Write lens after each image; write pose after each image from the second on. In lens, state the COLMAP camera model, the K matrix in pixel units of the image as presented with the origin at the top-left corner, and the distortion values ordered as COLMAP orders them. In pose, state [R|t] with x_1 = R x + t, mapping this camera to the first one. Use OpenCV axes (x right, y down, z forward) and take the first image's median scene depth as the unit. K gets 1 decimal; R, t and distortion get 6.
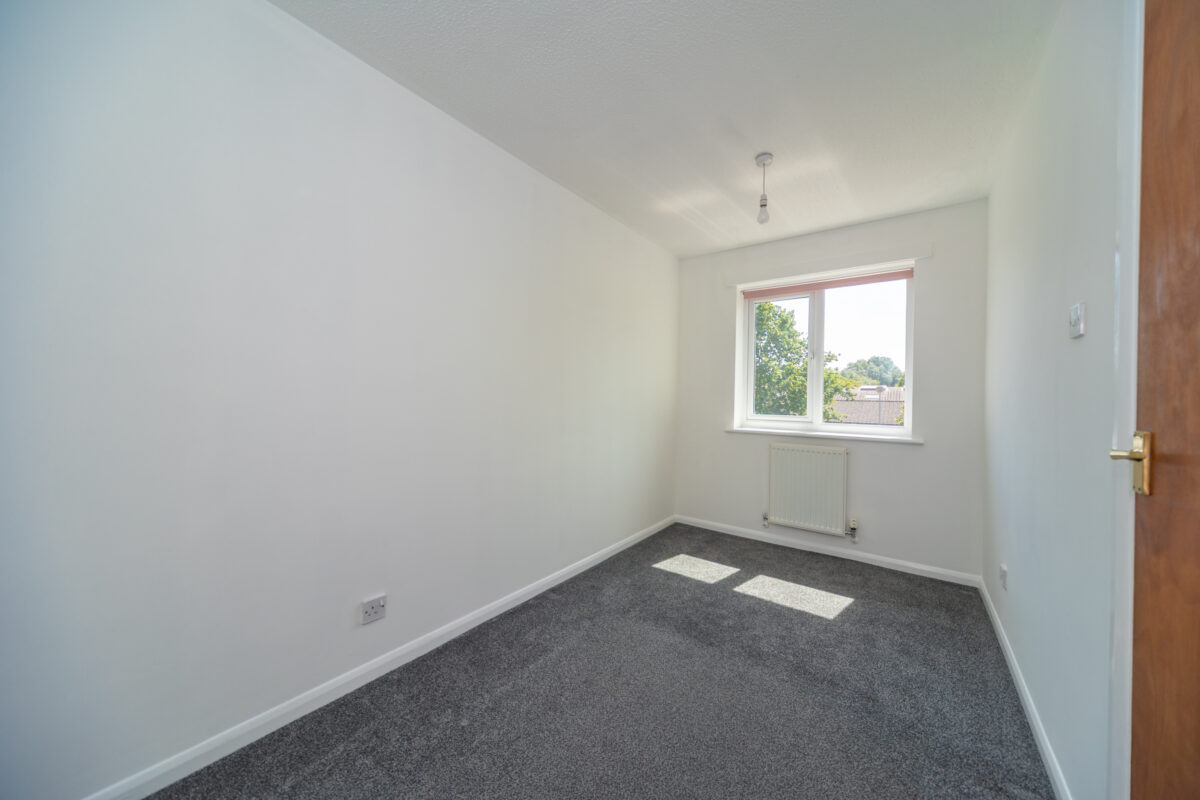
lens RADIAL K [[411.5, 0, 596.4], [0, 411.5, 400.9], [0, 0, 1]] dist [-0.000066, -0.000089]
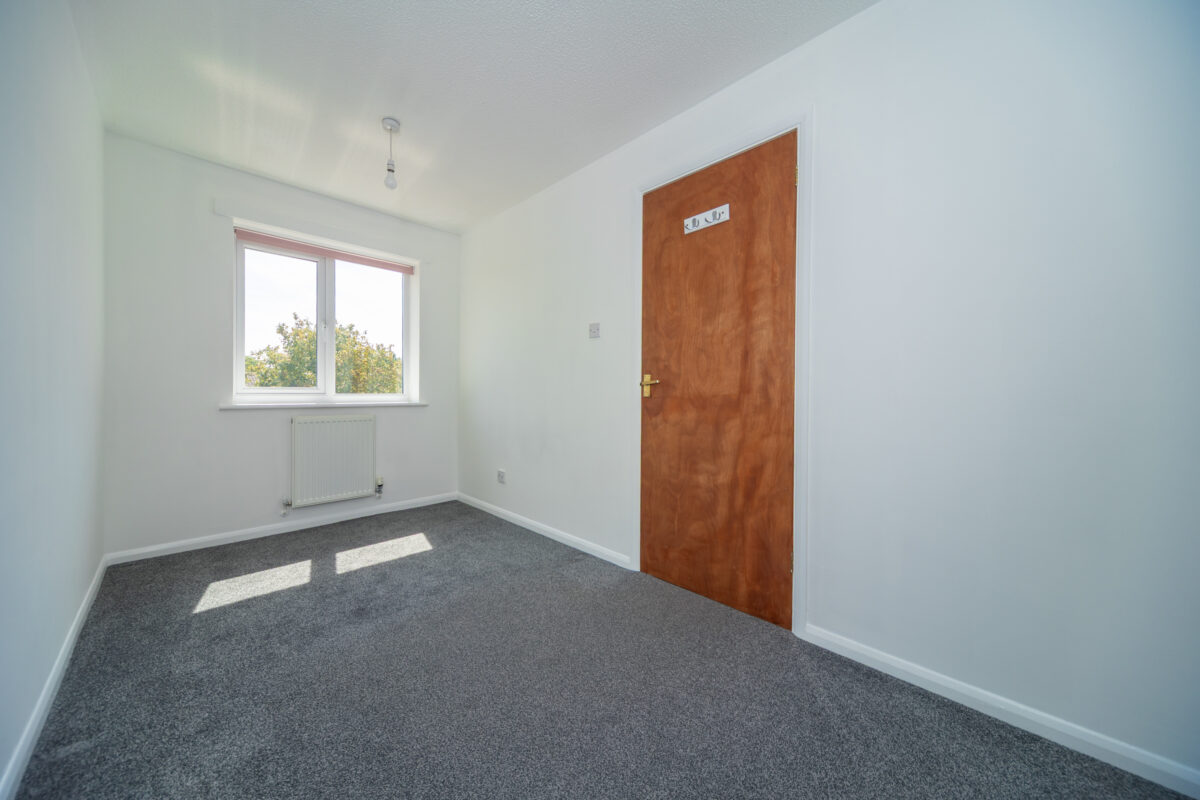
lens RADIAL K [[411.5, 0, 596.4], [0, 411.5, 400.9], [0, 0, 1]] dist [-0.000066, -0.000089]
pose [[0.131705, -0.038414, 0.990544, -0.428031], [0.003419, 0.999261, 0.038298, 0.040867], [-0.991283, -0.001657, 0.131739, 0.283545]]
